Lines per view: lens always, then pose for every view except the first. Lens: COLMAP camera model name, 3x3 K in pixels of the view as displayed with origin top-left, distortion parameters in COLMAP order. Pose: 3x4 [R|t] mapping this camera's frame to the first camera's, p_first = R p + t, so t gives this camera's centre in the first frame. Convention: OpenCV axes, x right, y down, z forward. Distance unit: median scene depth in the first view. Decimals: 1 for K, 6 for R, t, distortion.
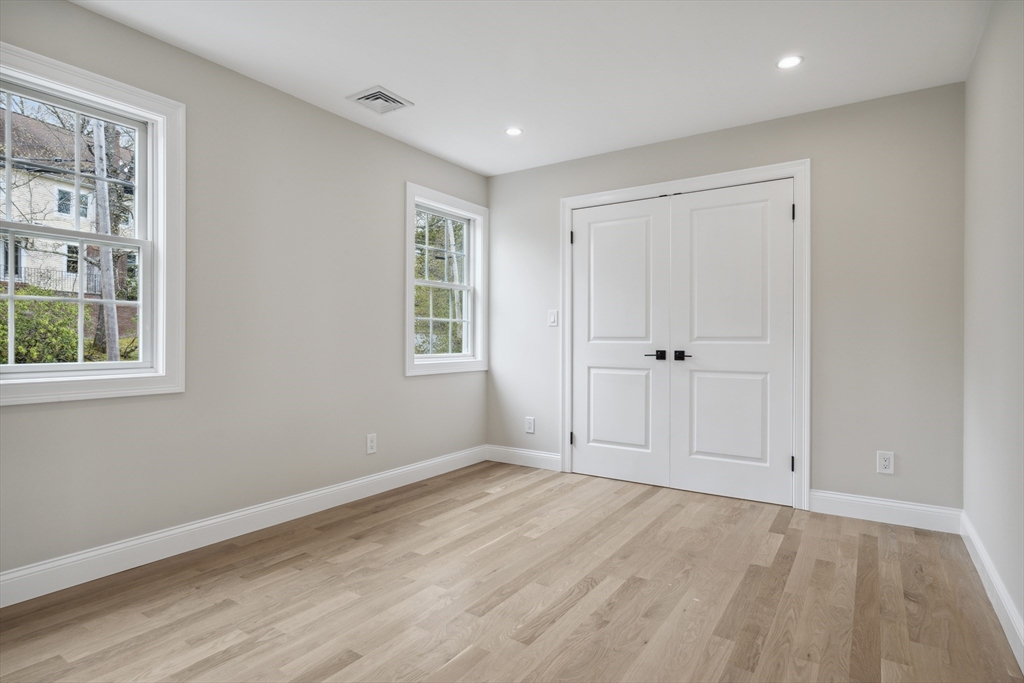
lens RADIAL K [[540.4, 0, 512.8], [0, 540.4, 338.2], [0, 0, 1]] dist [0.000051, -0.000516]
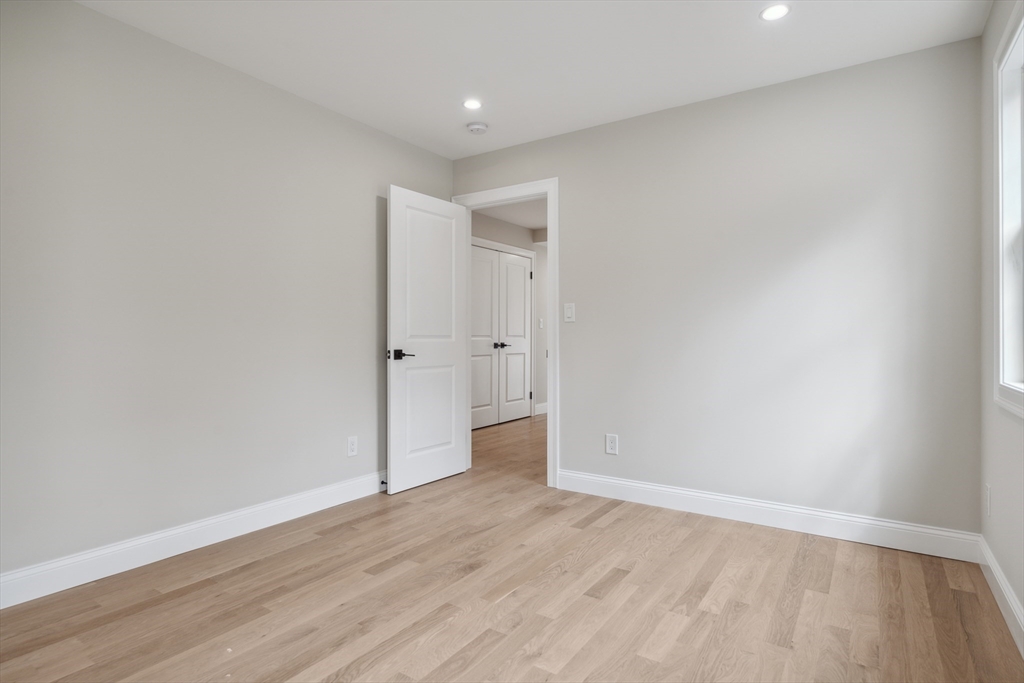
lens RADIAL K [[540.4, 0, 512.8], [0, 540.4, 338.2], [0, 0, 1]] dist [0.000051, -0.000516]
pose [[-0.999975, -0.006561, -0.002699, -0.100340], [-0.006556, 0.999977, -0.001589, 0.005208], [0.002709, -0.001571, -0.999995, 2.051212]]
